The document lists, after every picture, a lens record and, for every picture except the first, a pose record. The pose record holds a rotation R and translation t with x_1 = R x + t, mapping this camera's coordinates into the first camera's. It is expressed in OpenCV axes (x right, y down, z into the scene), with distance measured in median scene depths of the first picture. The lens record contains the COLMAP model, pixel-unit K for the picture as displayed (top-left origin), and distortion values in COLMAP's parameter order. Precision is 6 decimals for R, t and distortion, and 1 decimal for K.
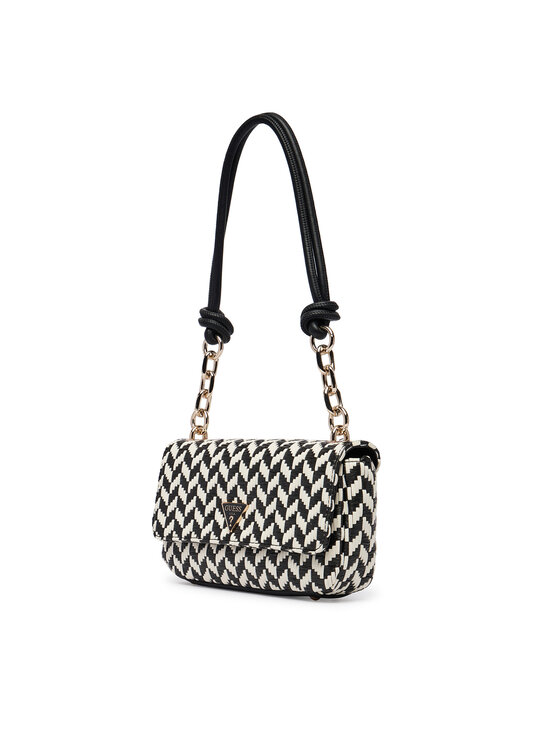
lens RADIAL K [[1361.5, 0, 280.2], [0, 1361.5, 374.0], [0, 0, 1]] dist [-0.033020, 0.000000]
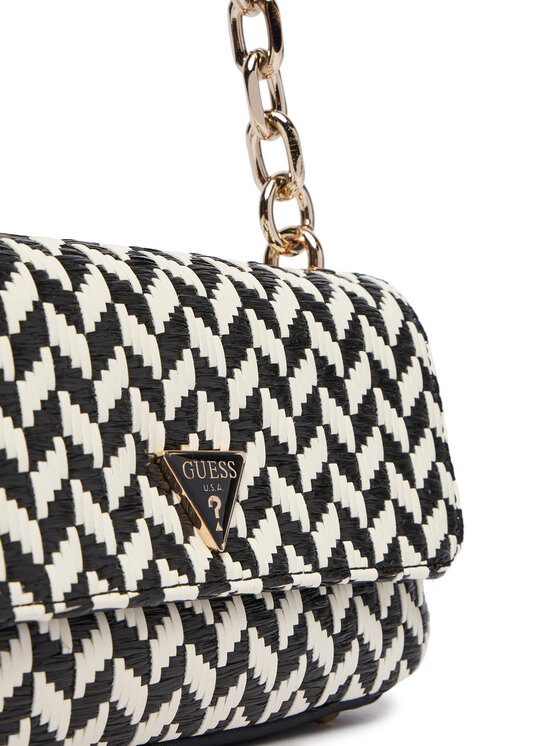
lens RADIAL K [[1524.3, 0, 280.2], [0, 1524.3, 374.7], [0, 0, 1]] dist [0.076848, 0.000000]
pose [[0.114091, 0.014760, 0.993361, -0.358347], [-0.035344, 0.999317, -0.010789, 0.081220], [-0.992841, -0.033878, 0.114534, 0.946034]]
